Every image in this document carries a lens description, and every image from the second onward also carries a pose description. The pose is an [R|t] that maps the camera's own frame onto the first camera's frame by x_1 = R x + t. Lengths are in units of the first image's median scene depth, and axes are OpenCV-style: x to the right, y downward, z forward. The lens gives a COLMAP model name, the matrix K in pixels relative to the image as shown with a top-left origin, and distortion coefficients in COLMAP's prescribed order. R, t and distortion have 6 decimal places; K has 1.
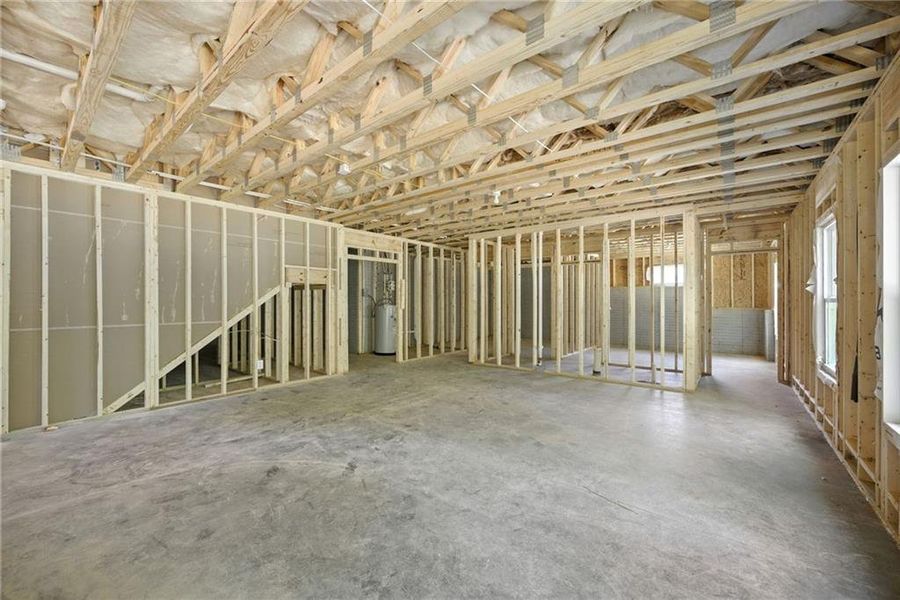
lens RADIAL K [[361.4, 0, 447.1], [0, 361.4, 298.8], [0, 0, 1]] dist [-0.000882, 0.000161]
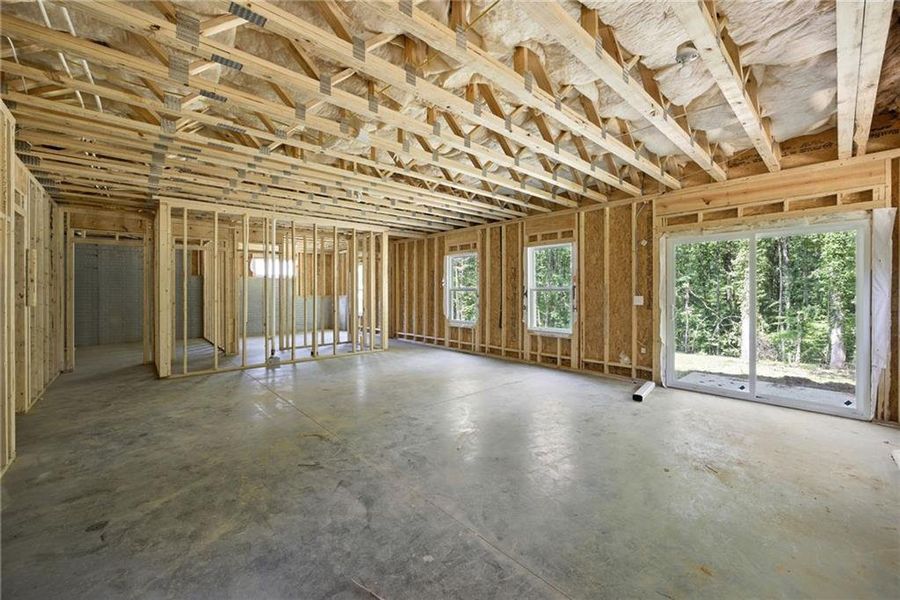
lens RADIAL K [[361.4, 0, 447.1], [0, 361.4, 298.8], [0, 0, 1]] dist [-0.000882, 0.000161]
pose [[0.140129, -0.028874, 0.989712, -1.177526], [-0.005651, 0.999535, 0.029960, -0.006454], [-0.990117, -0.009791, 0.139901, 0.733162]]
